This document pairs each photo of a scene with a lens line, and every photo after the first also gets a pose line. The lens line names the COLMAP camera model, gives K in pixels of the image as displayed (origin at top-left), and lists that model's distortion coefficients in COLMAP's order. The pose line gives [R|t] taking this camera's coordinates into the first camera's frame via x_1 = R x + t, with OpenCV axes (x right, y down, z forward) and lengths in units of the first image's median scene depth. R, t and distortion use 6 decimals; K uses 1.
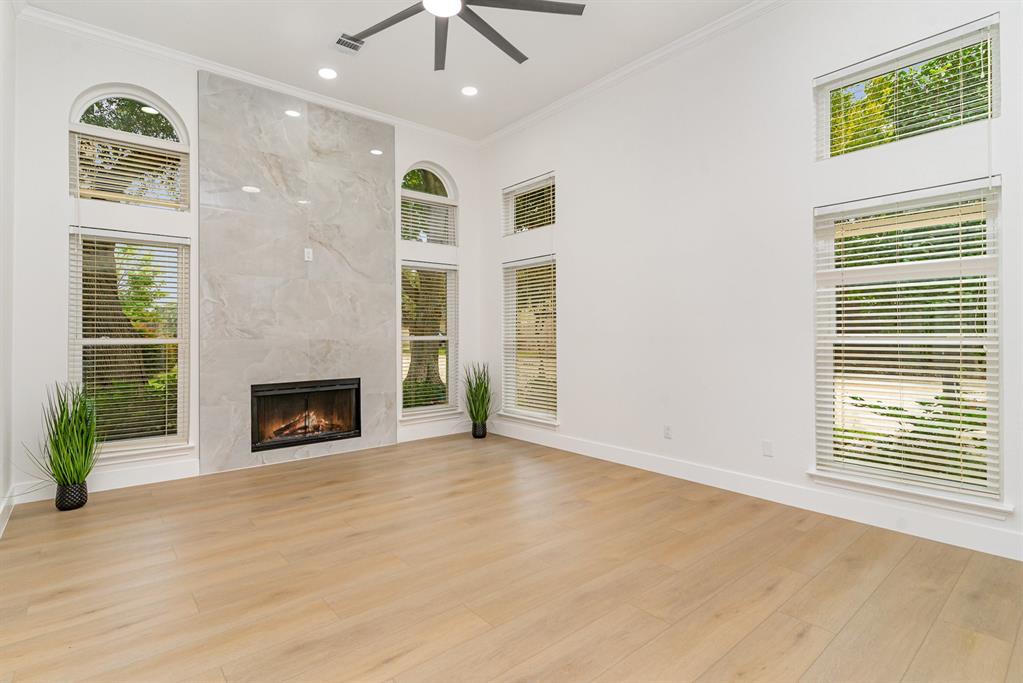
lens RADIAL K [[498.2, 0, 504.5], [0, 498.2, 337.9], [0, 0, 1]] dist [0.001382, 0.002440]
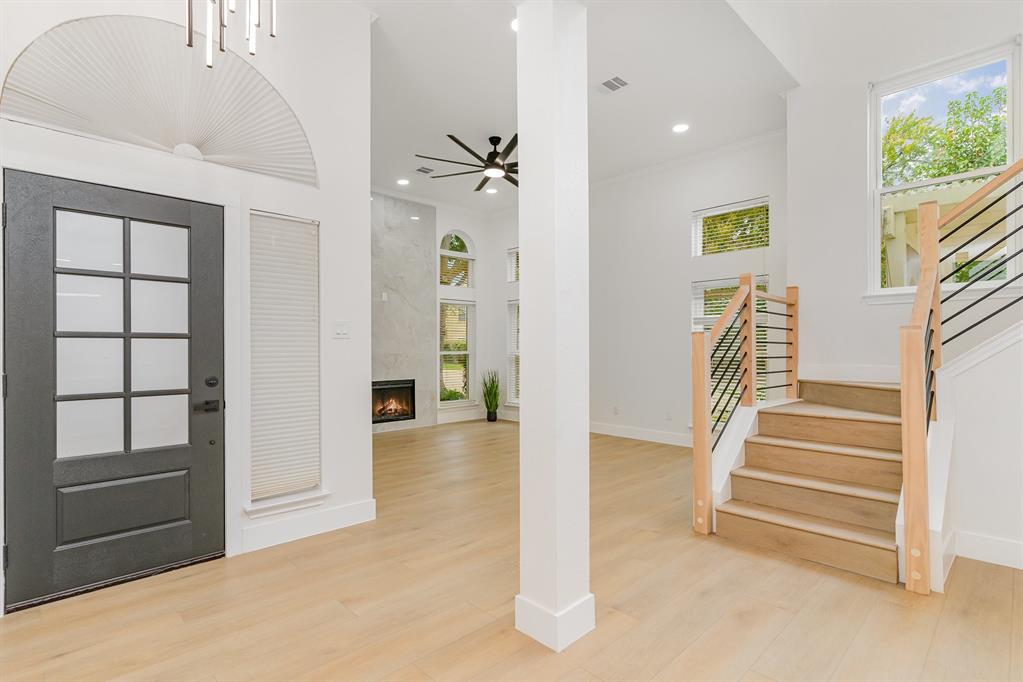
lens RADIAL K [[498.2, 0, 511.0], [0, 498.2, 347.4], [0, 0, 1]] dist [0.001382, 0.002440]
pose [[0.996630, 0.007267, 0.081701, -0.120704], [-0.006947, 0.999967, -0.004197, -0.010251], [-0.081729, 0.003616, 0.996648, -0.476311]]
